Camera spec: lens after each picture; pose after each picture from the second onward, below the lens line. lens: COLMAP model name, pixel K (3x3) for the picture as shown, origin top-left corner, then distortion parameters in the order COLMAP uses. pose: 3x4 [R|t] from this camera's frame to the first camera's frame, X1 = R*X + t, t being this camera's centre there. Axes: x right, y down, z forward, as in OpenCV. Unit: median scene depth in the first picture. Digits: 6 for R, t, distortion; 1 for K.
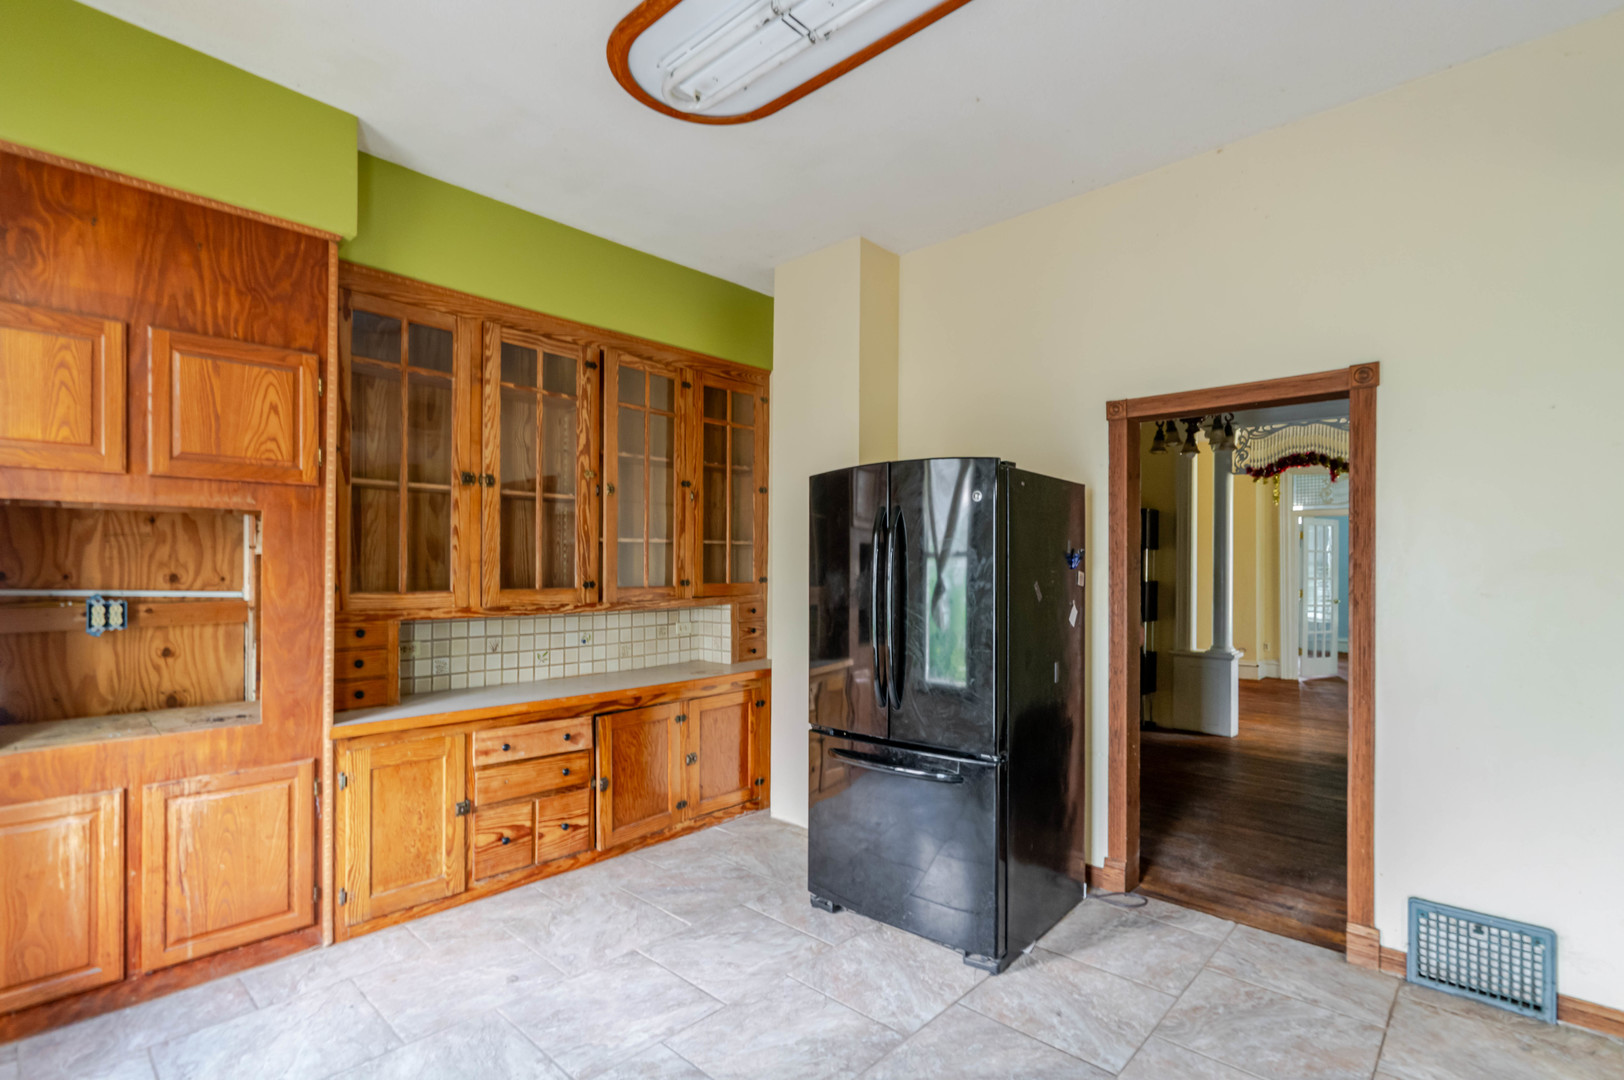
lens RADIAL K [[762.5, 0, 811.5], [0, 762.5, 565.6], [0, 0, 1]] dist [-0.001203, -0.000343]
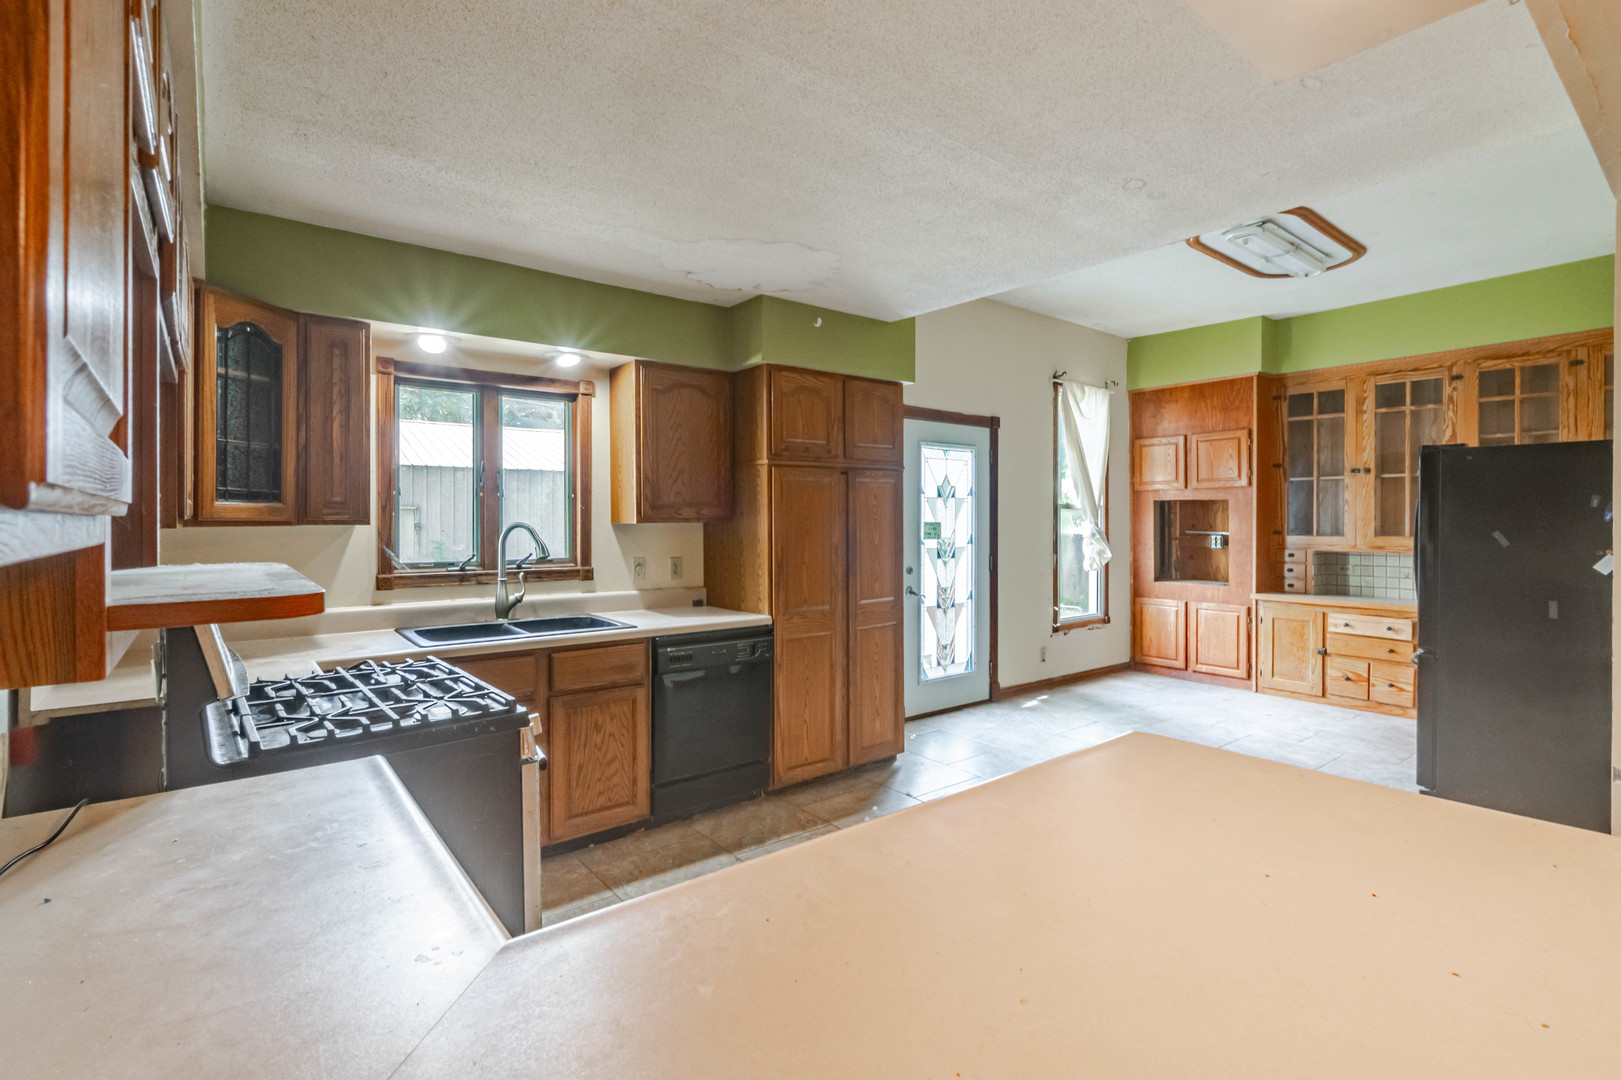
lens RADIAL K [[755.7, 0, 815.4], [0, 755.7, 524.3], [0, 0, 1]] dist [-0.003700, -0.000909]
pose [[-0.152873, -0.002012, -0.988244, 1.498701], [-0.002159, 0.999996, -0.001702, 0.012787], [0.988244, 0.001874, -0.152876, 0.058157]]
